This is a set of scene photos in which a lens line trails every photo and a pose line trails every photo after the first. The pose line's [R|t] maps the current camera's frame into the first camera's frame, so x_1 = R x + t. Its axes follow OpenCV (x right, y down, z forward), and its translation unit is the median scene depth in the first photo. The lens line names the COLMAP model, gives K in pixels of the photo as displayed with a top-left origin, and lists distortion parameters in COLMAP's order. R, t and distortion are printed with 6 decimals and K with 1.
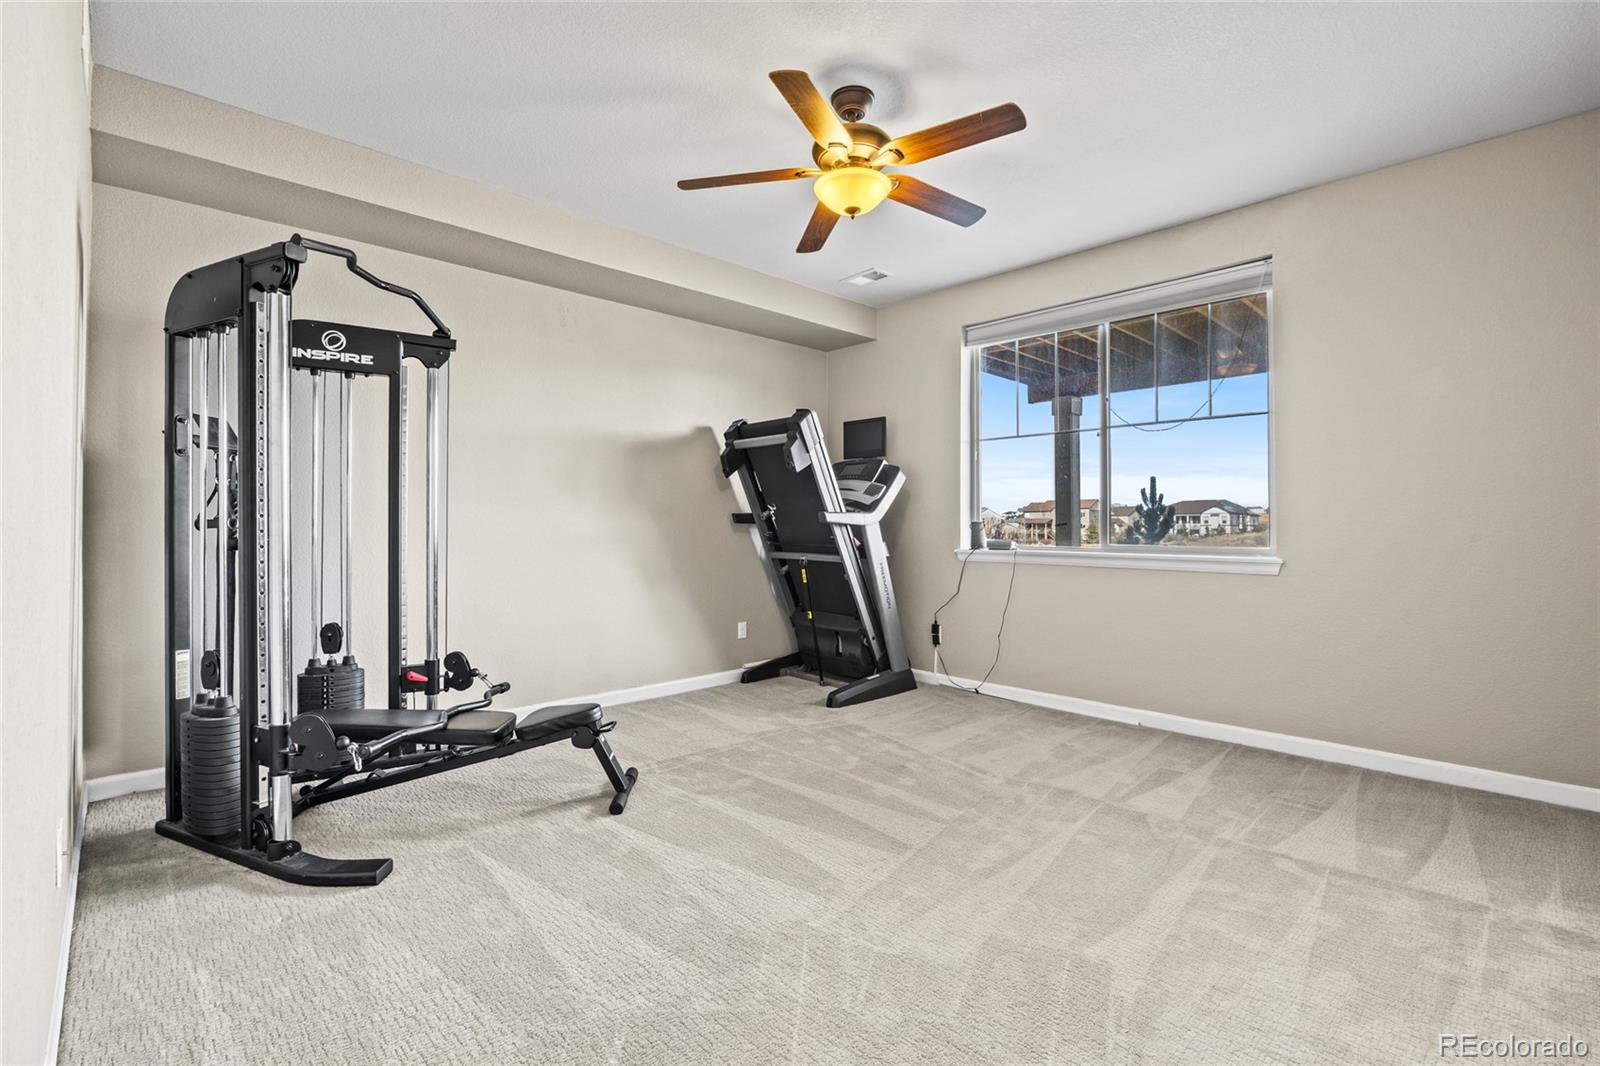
lens RADIAL K [[730.8, 0, 798.4], [0, 730.8, 528.0], [0, 0, 1]] dist [-0.004337, -0.000716]
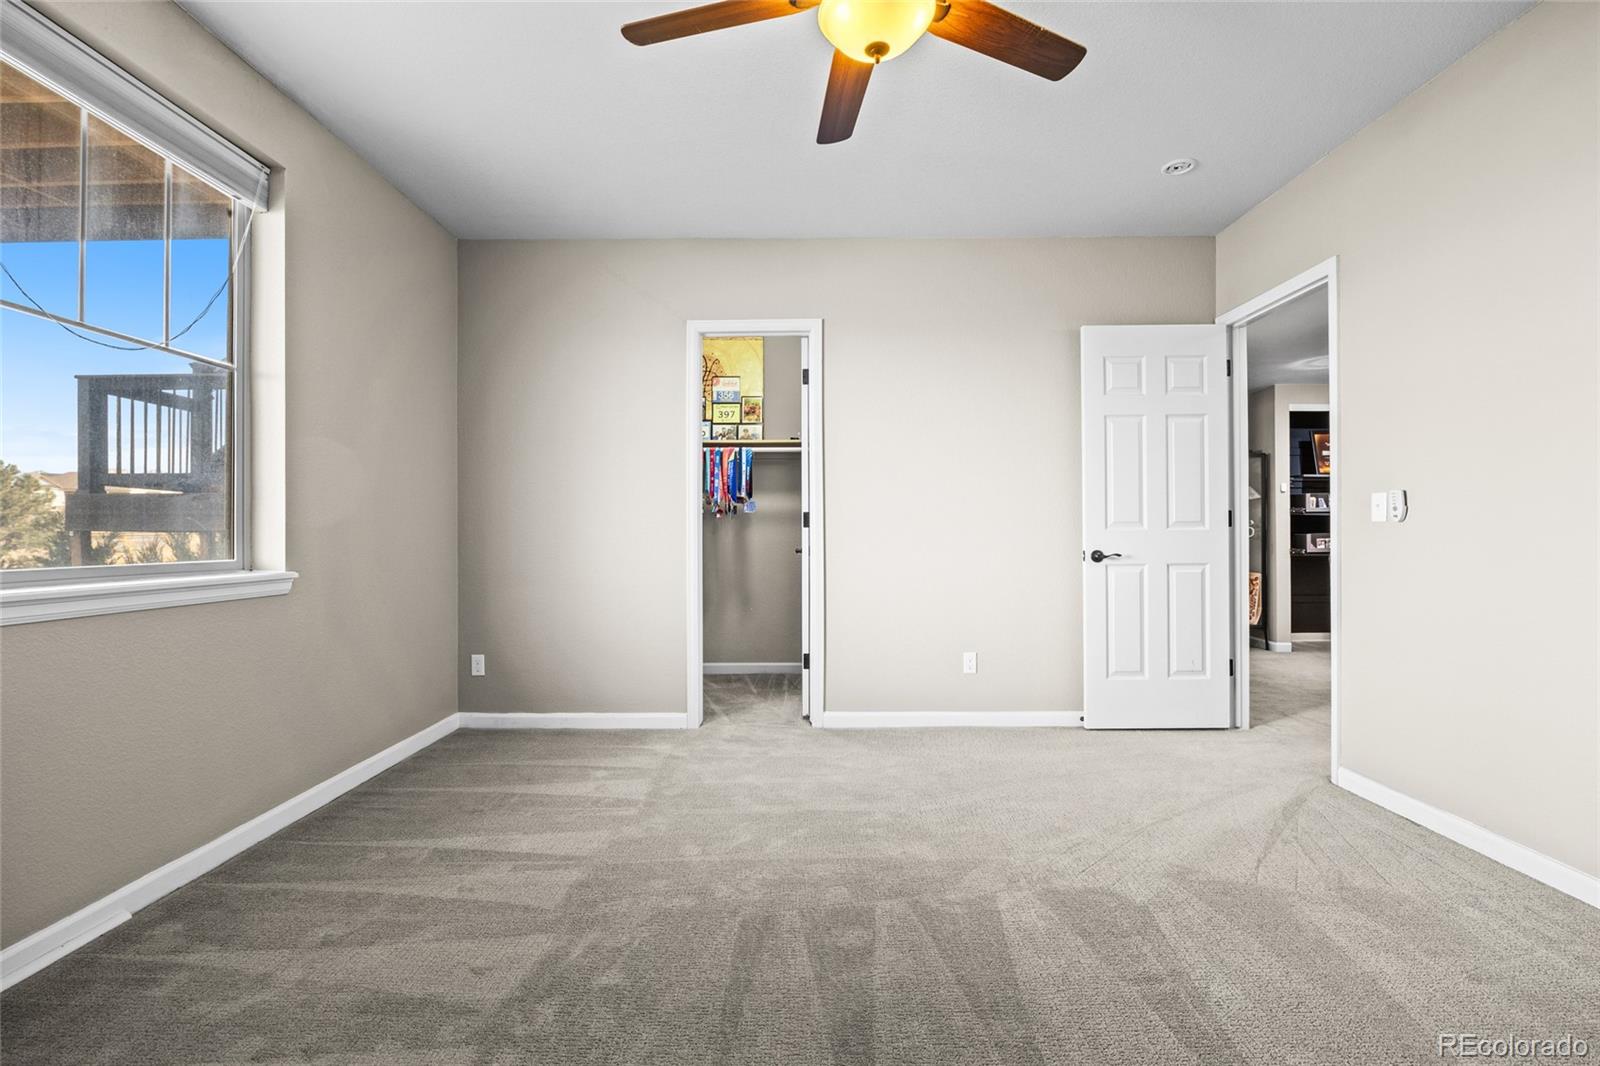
lens RADIAL K [[730.8, 0, 796.8], [0, 730.8, 525.3], [0, 0, 1]] dist [-0.004337, -0.000716]
pose [[-0.718136, 0.002335, 0.695899, -0.306077], [0.002131, 0.999997, -0.001157, -0.006142], [-0.695899, 0.000652, -0.718139, 1.392056]]
